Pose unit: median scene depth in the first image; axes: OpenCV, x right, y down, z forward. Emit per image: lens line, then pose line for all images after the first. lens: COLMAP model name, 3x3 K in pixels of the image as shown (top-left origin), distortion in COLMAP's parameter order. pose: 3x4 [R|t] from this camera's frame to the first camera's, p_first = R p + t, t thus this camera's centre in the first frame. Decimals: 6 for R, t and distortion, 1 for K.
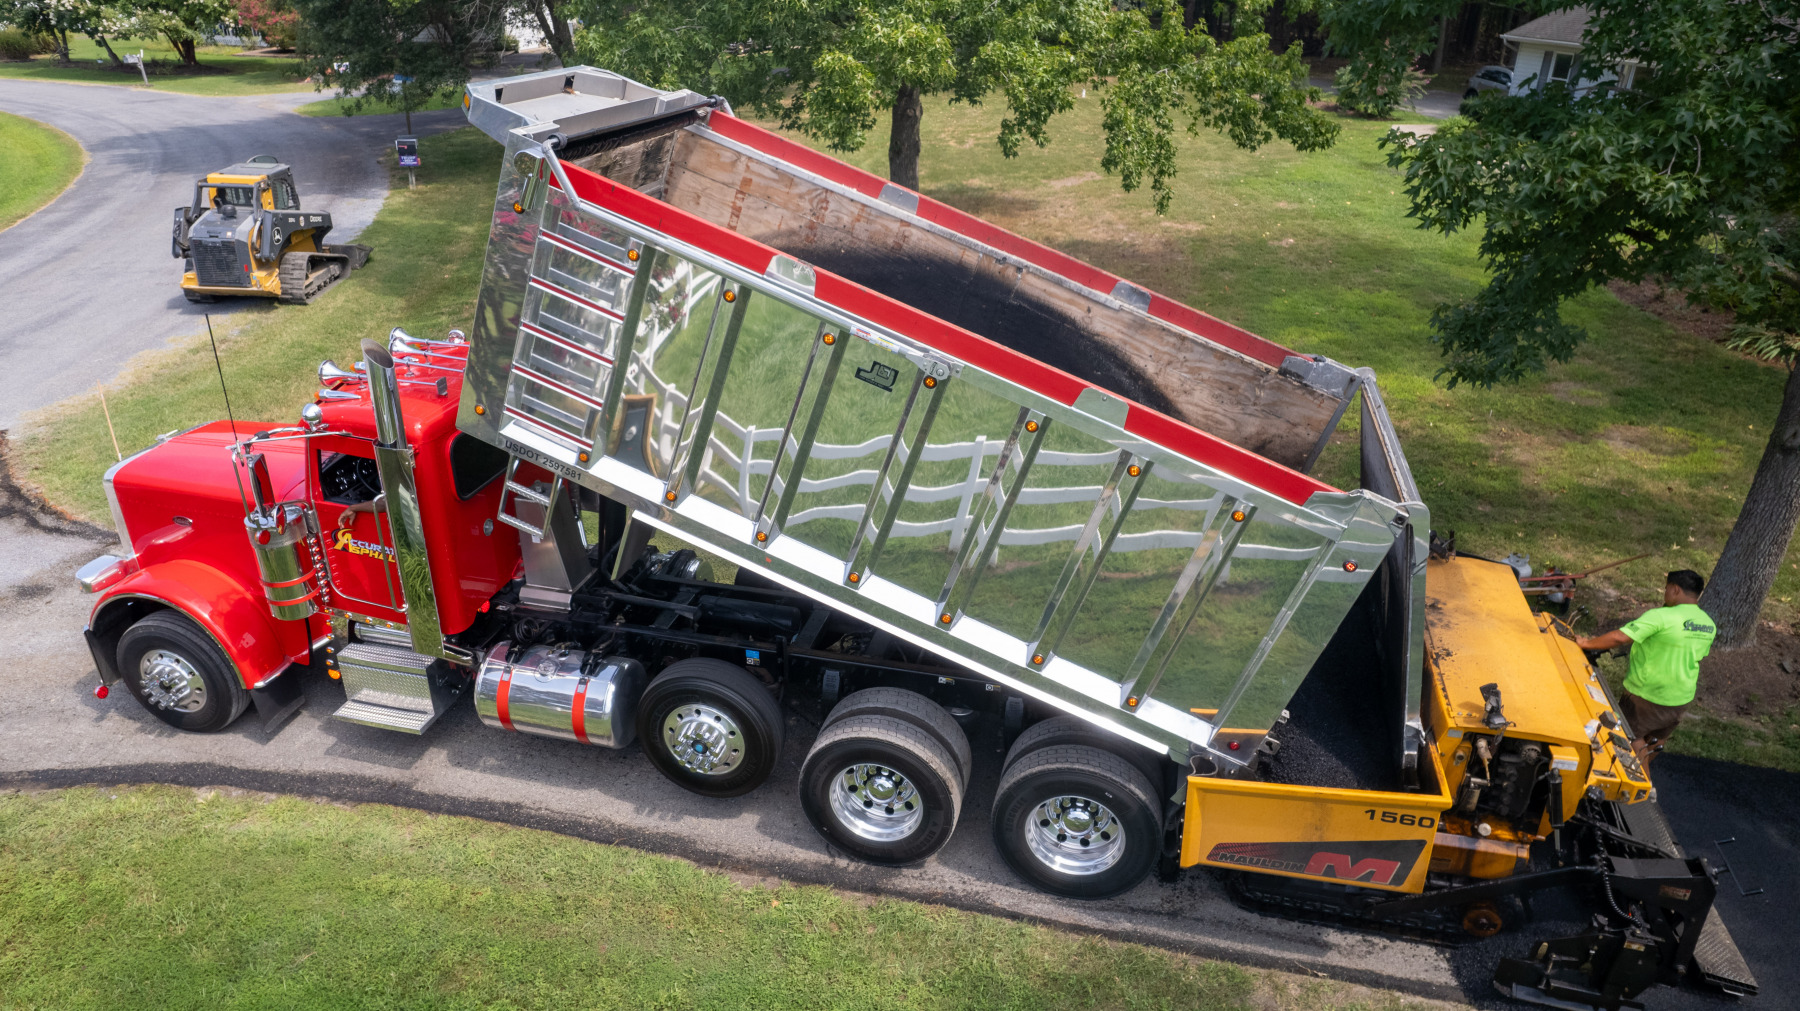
lens RADIAL K [[1155.5, 0, 892.8], [0, 1155.5, 503.4], [0, 0, 1]] dist [-0.078169, 0.072483]
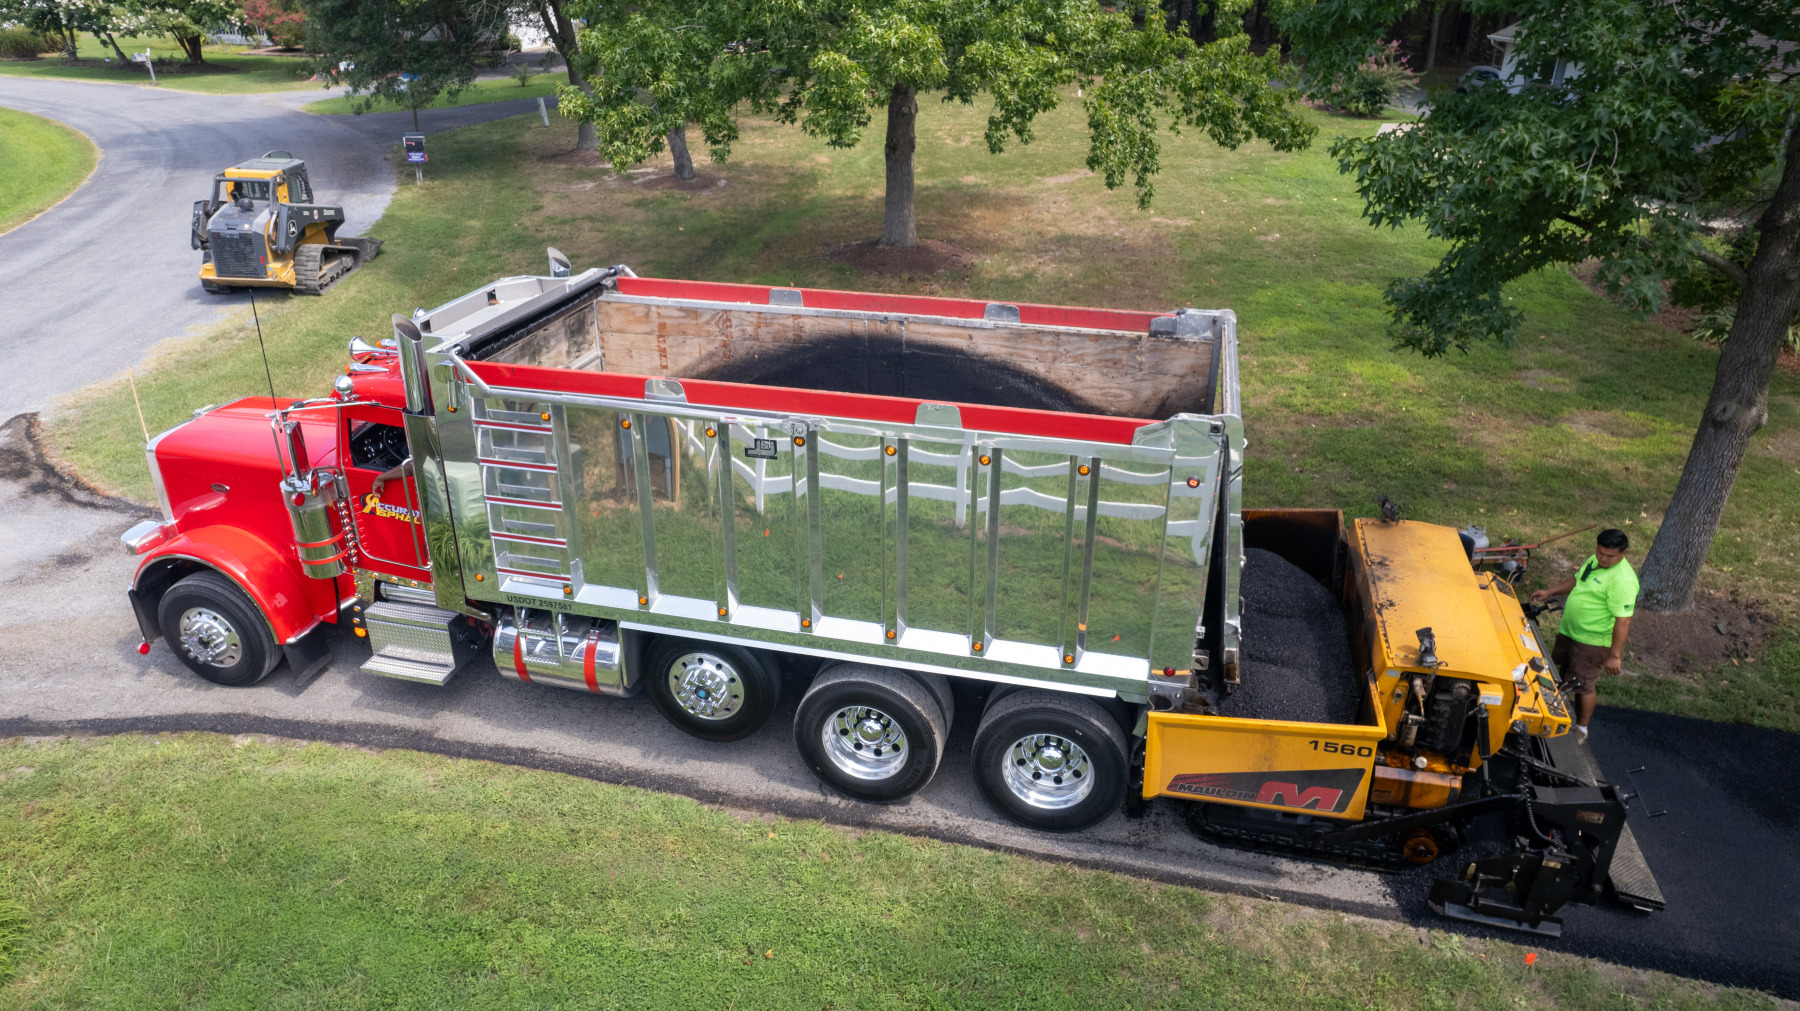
lens RADIAL K [[1155.5, 0, 892.8], [0, 1155.5, 503.4], [0, 0, 1]] dist [-0.078169, 0.072483]
pose [[0.999999, 0.001334, -0.000020, 0.010844], [-0.001334, 0.999999, 0.000308, 0.032957], [0.000020, -0.000308, 1.000000, -0.081776]]
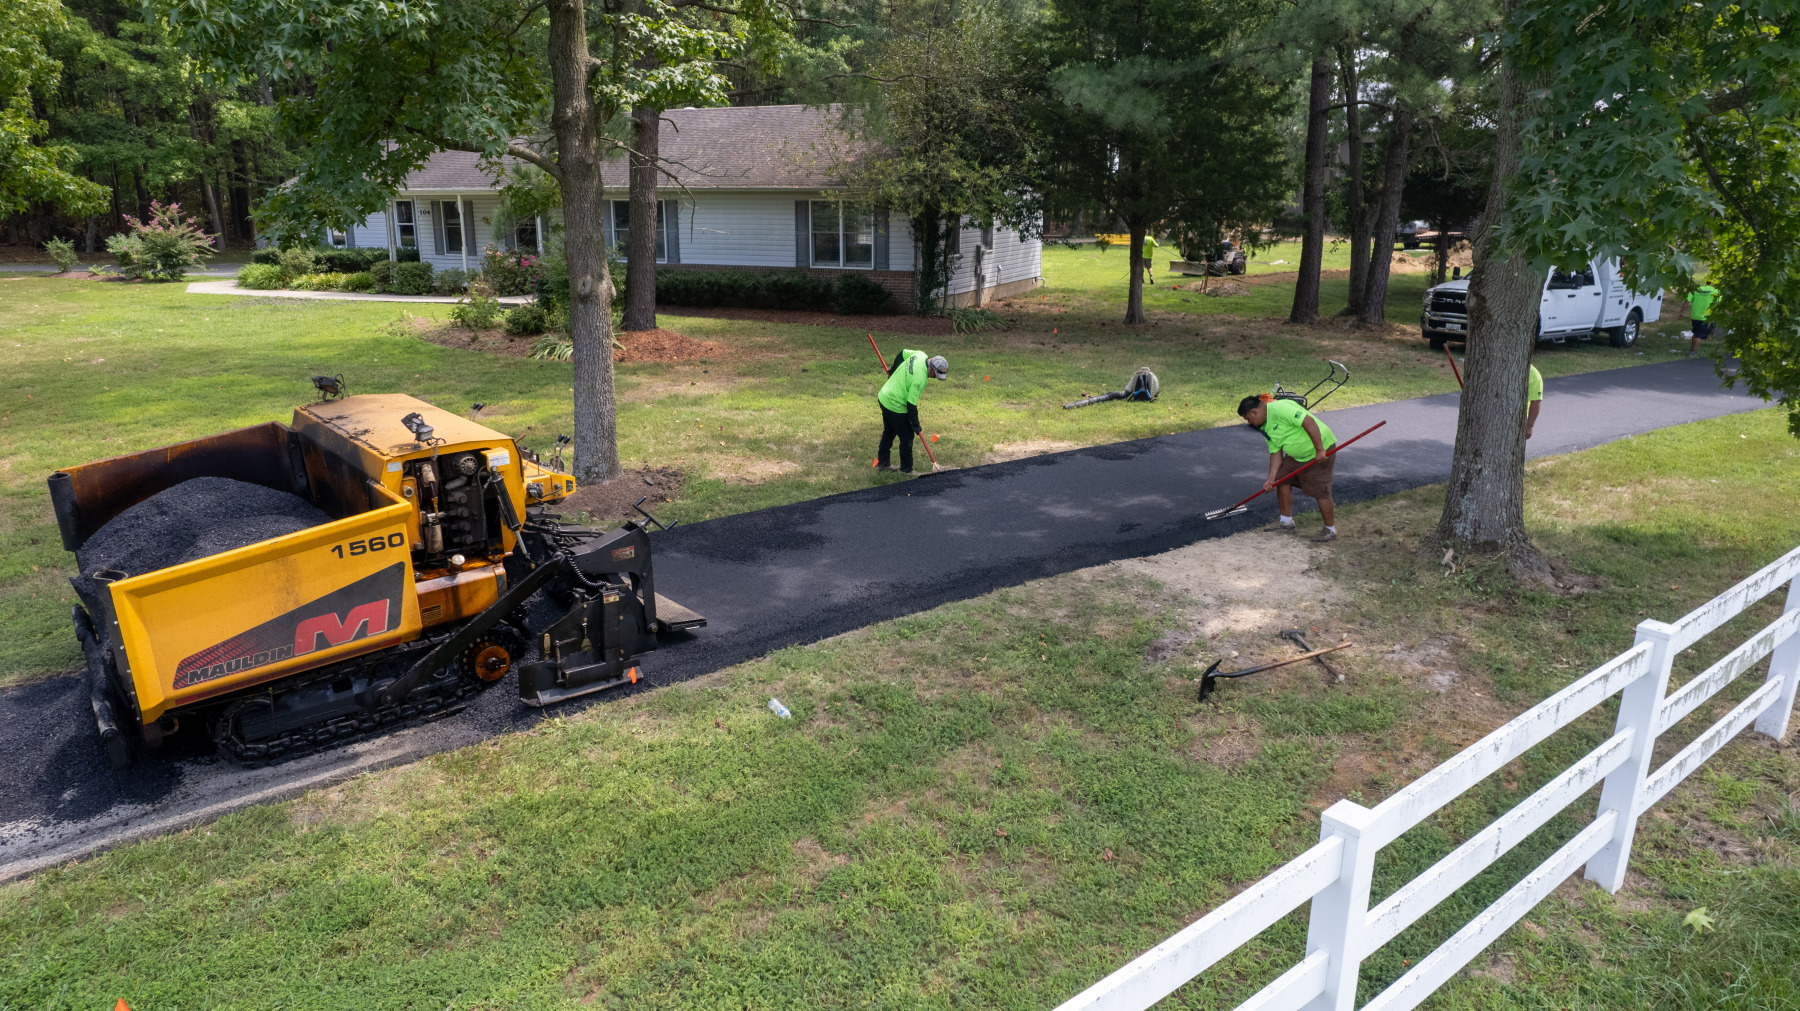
lens RADIAL K [[1155.5, 0, 892.8], [0, 1155.5, 503.4], [0, 0, 1]] dist [-0.078169, 0.072483]
pose [[0.584764, -0.218417, 0.781246, -0.025738], [0.362454, 0.931940, -0.010750, 0.333933], [-0.725726, 0.289452, 0.624130, 0.067276]]
